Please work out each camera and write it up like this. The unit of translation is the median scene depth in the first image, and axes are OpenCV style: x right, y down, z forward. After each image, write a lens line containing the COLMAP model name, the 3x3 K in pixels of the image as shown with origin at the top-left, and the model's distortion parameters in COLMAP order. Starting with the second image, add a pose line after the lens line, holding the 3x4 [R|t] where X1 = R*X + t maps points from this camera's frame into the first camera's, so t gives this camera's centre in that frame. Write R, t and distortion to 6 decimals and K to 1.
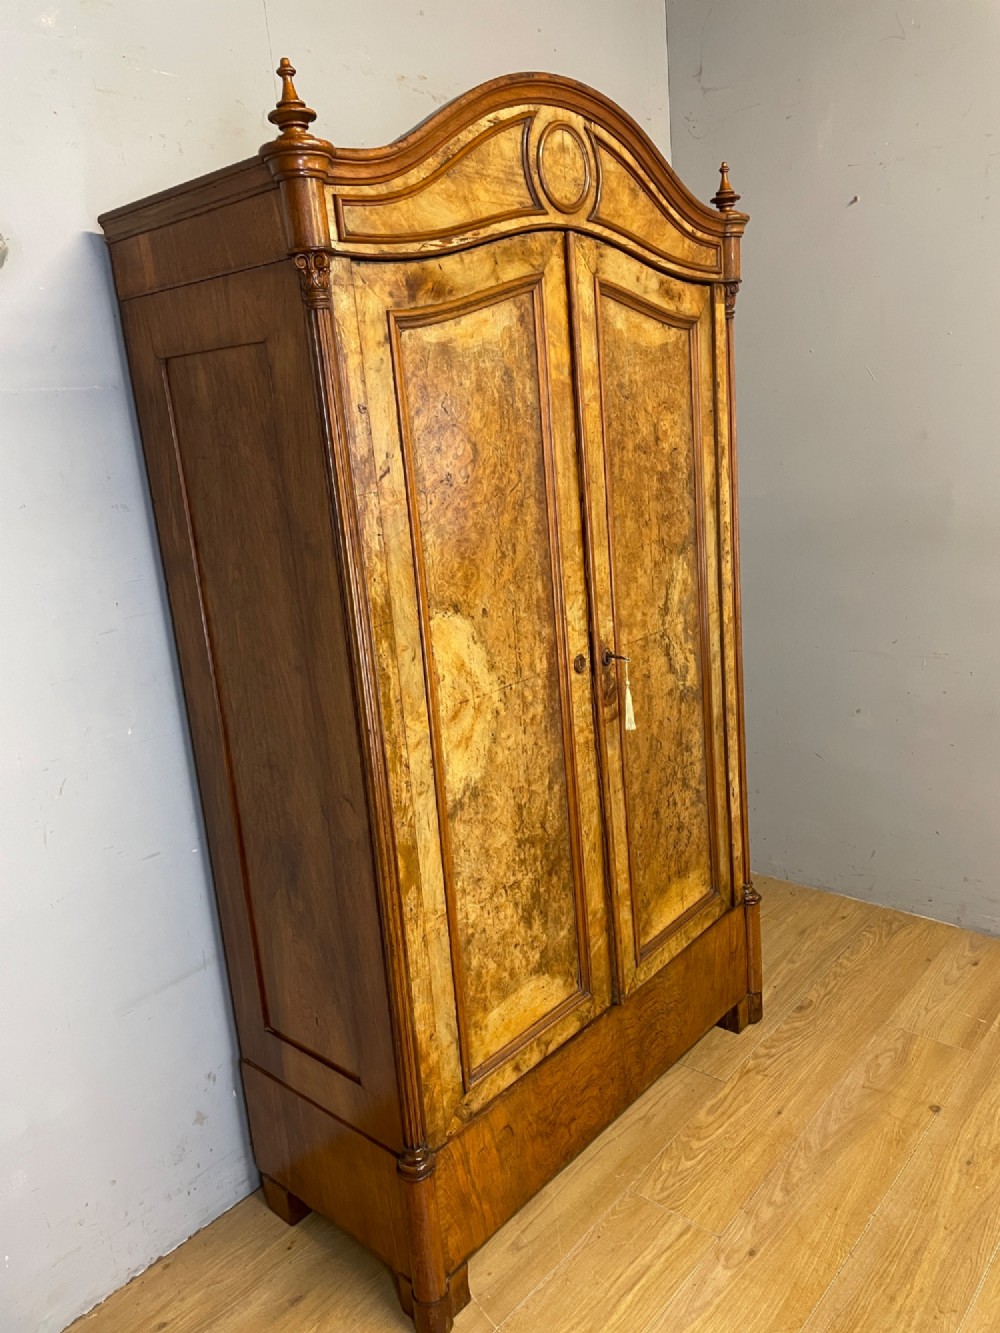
lens RADIAL K [[1008.3, 0, 506.9], [0, 1008.3, 662.3], [0, 0, 1]] dist [0.101367, -0.130702]
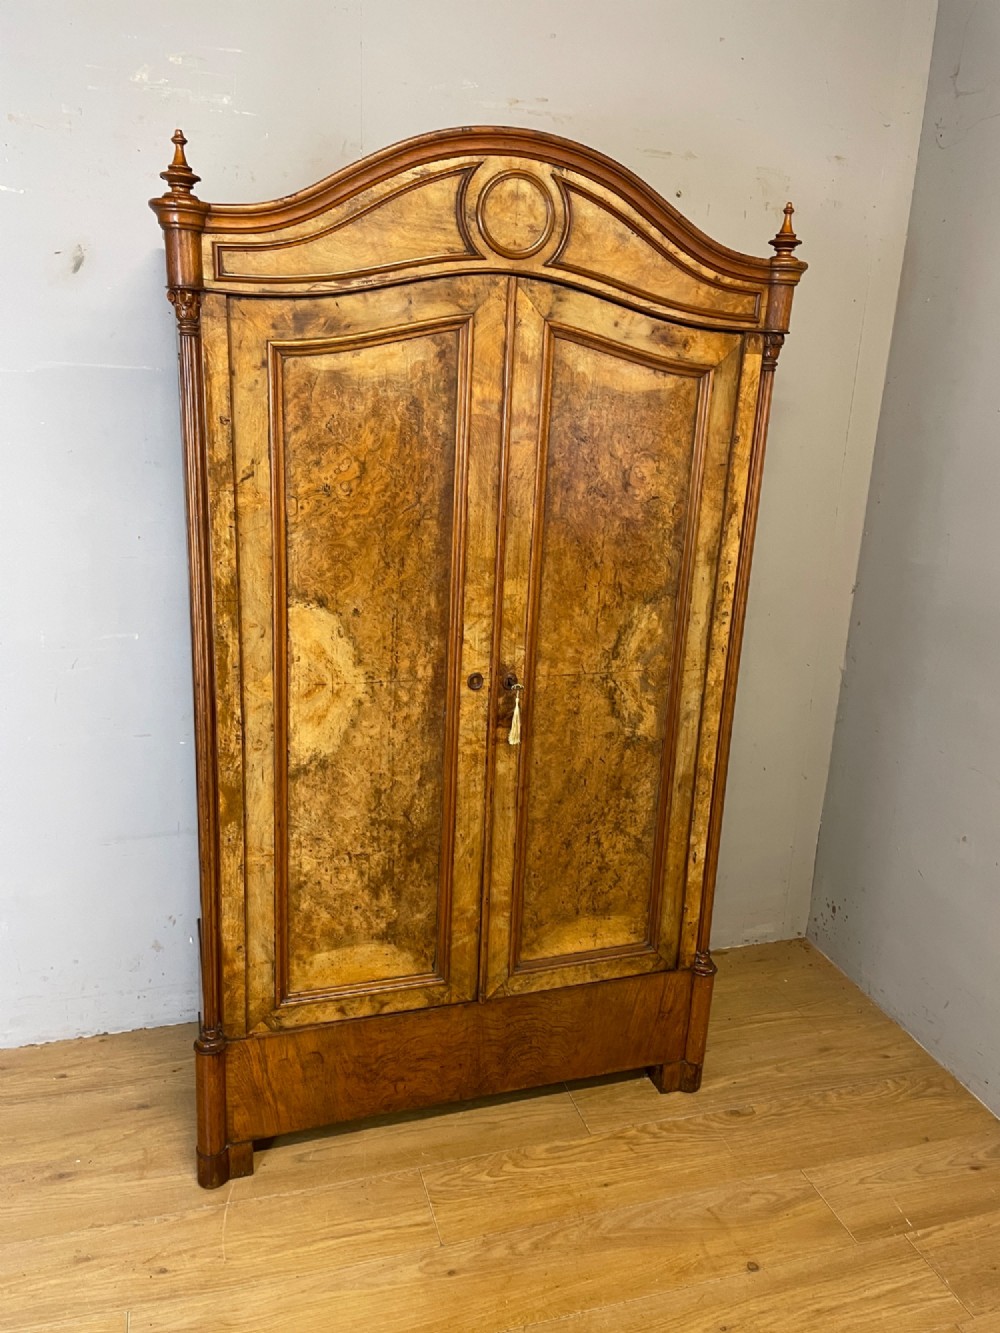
lens RADIAL K [[996.3, 0, 505.6], [0, 996.3, 665.9], [0, 0, 1]] dist [0.092070, -0.122813]
pose [[0.855334, 0.255898, -0.450466, 0.579600], [-0.234139, 0.966570, 0.104505, -0.134081], [0.462149, 0.016085, 0.886656, 0.087267]]
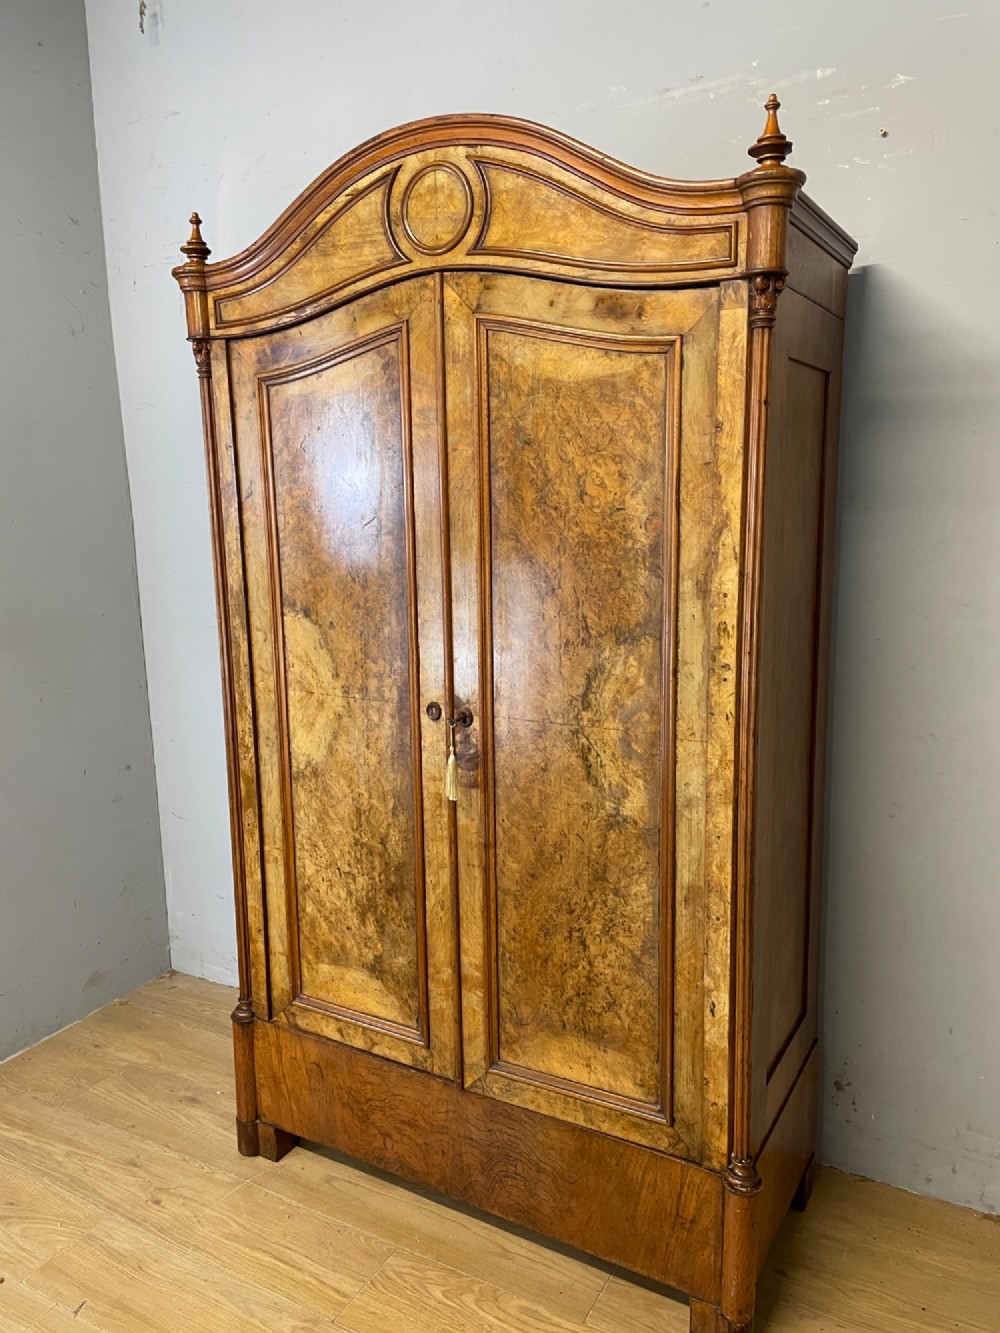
lens RADIAL K [[996.3, 0, 505.6], [0, 996.3, 665.9], [0, 0, 1]] dist [0.092070, -0.122813]
pose [[0.198399, 0.249883, -0.947732, 1.012017], [-0.233095, 0.951240, 0.202011, -0.257185], [0.952000, 0.180833, 0.246972, 0.837507]]
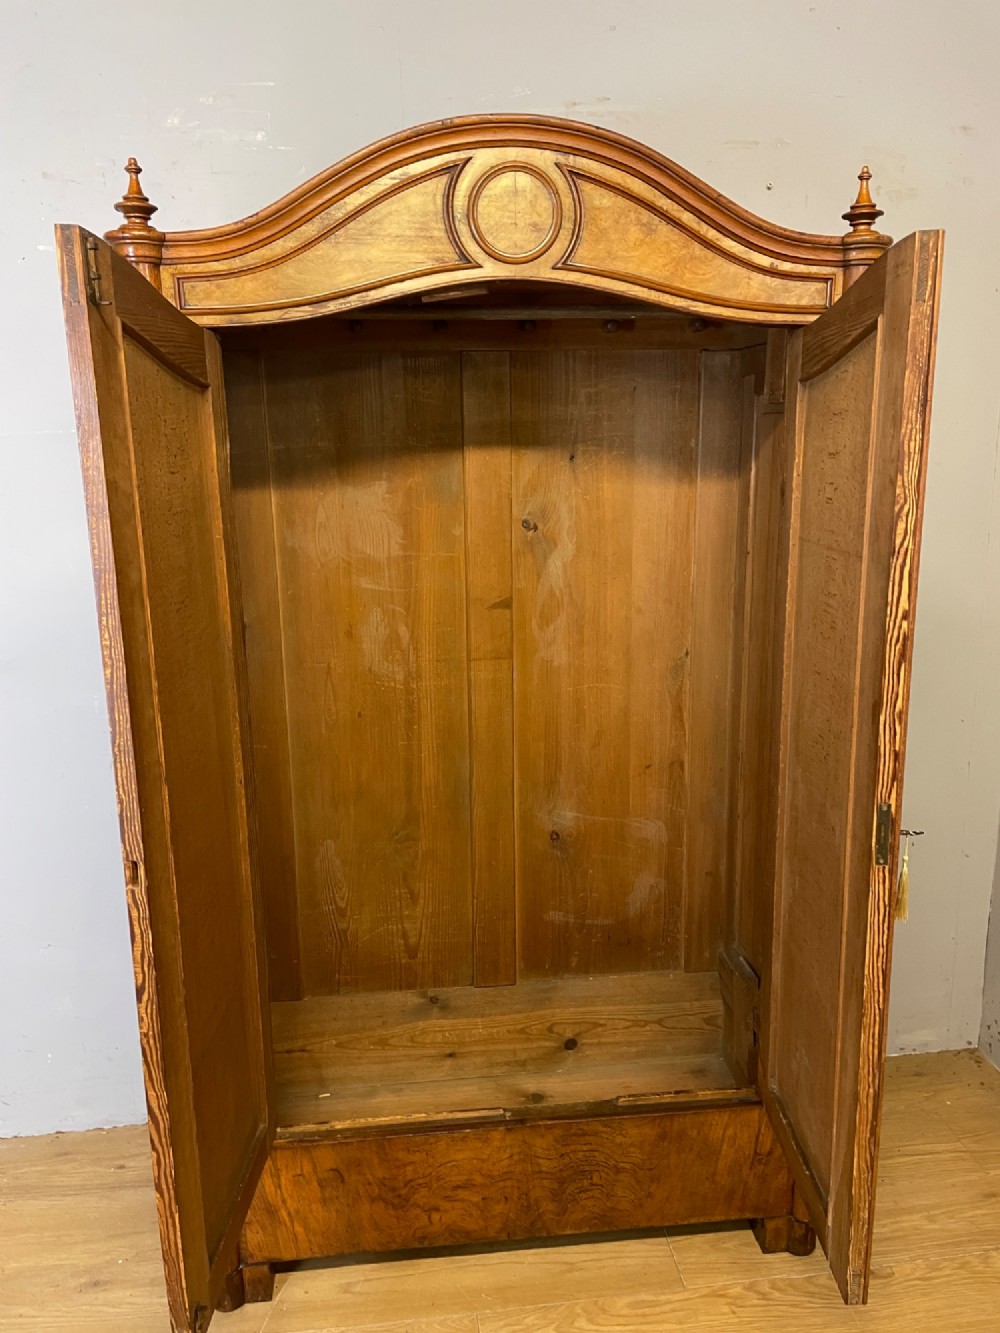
lens RADIAL K [[1008.3, 0, 506.9], [0, 1008.3, 662.3], [0, 0, 1]] dist [0.101367, -0.130702]
pose [[0.734911, 0.223642, -0.640227, 0.662174], [-0.205653, 0.973099, 0.103853, -0.176490], [0.646230, 0.055341, 0.761134, 0.308311]]
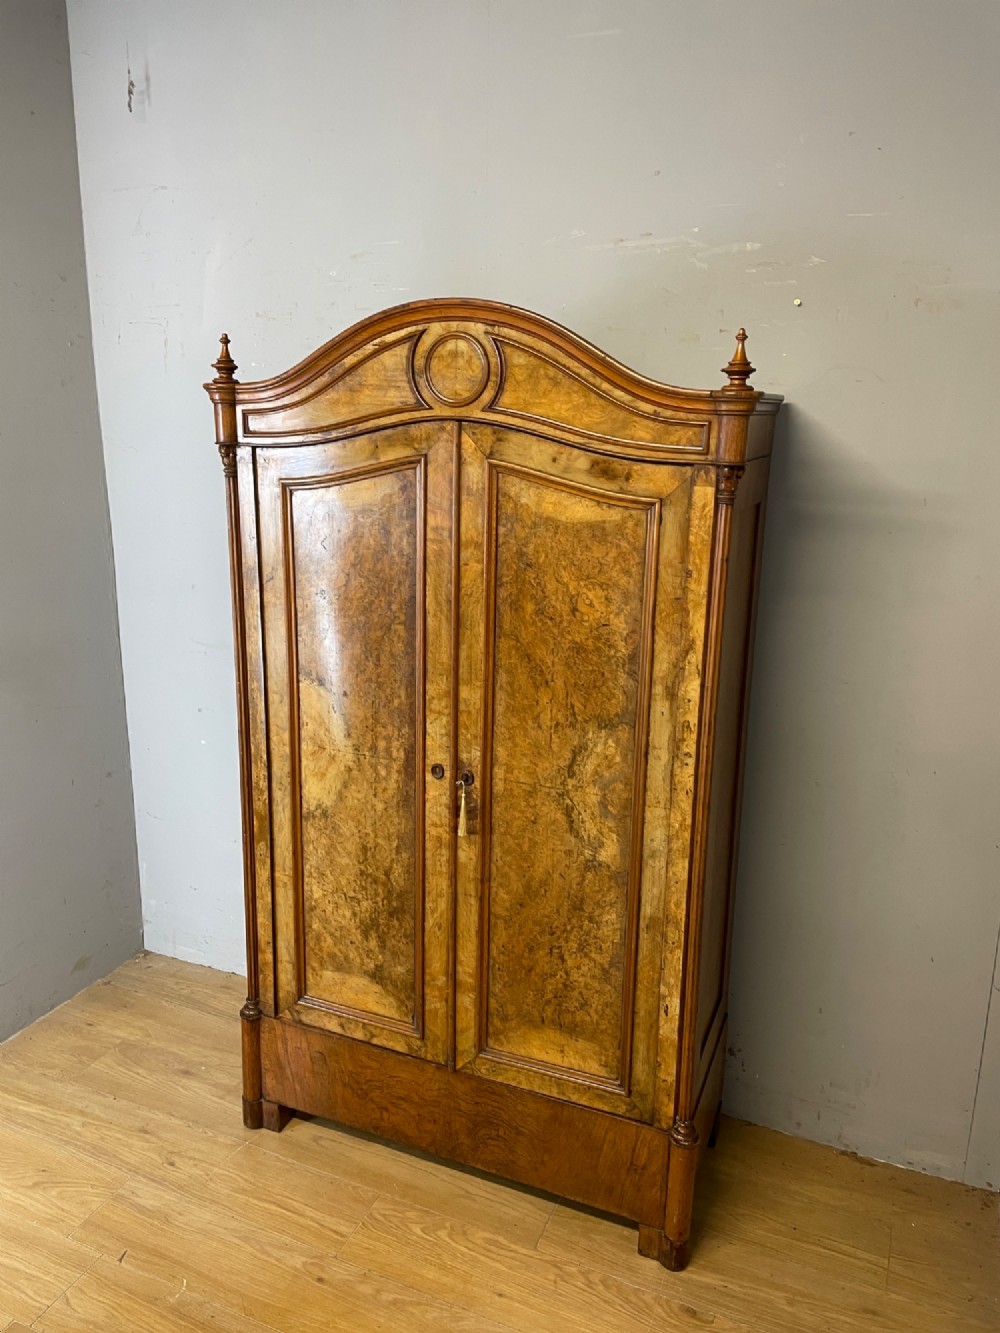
lens RADIAL K [[1002.7, 0, 495.0], [0, 1002.7, 659.0], [0, 0, 1]] dist [0.088501, -0.118302]
pose [[0.319888, 0.315431, -0.893406, 1.122480], [-0.267504, 0.934658, 0.234214, -0.421938], [0.908908, 0.164068, 0.383365, 0.602800]]
